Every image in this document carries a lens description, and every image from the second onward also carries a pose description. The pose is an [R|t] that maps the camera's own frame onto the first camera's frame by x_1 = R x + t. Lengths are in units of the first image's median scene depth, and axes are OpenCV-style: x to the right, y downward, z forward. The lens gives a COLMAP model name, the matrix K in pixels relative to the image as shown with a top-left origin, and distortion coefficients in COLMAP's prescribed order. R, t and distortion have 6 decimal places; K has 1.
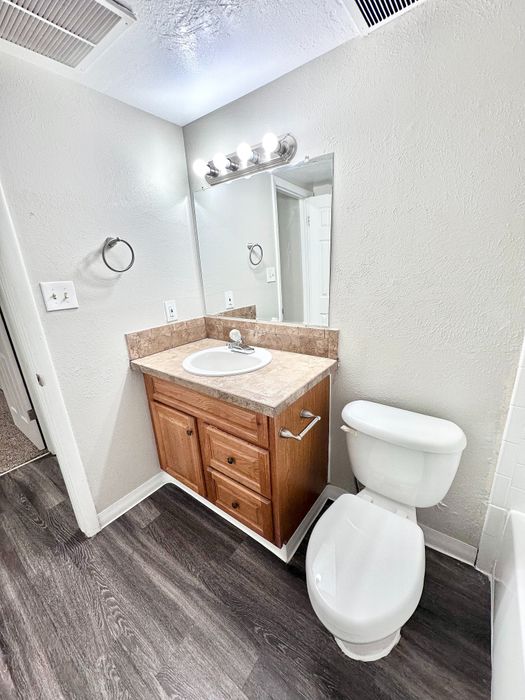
lens RADIAL K [[281.7, 0, 264.1], [0, 281.7, 347.7], [0, 0, 1]] dist [0.001100, -0.000041]
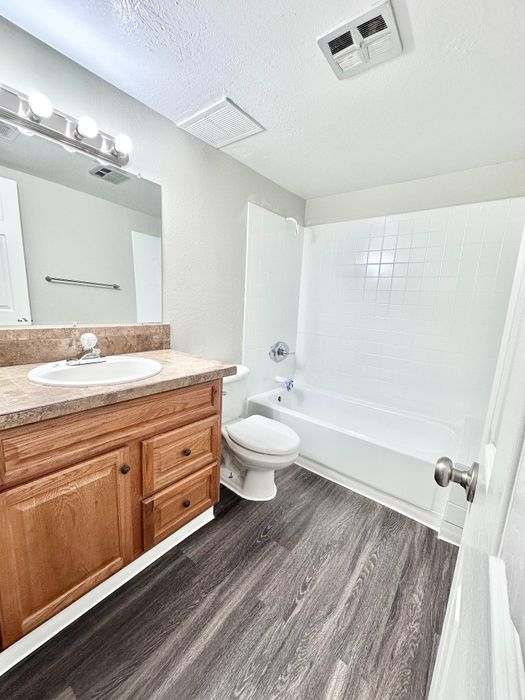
lens RADIAL K [[281.7, 0, 262.9], [0, 281.7, 347.7], [0, 0, 1]] dist [0.001100, -0.000041]
pose [[0.020703, -0.110074, 0.993708, -0.951763], [0.235148, 0.966575, 0.102169, 0.008371], [-0.971739, 0.231554, 0.045895, 0.558504]]
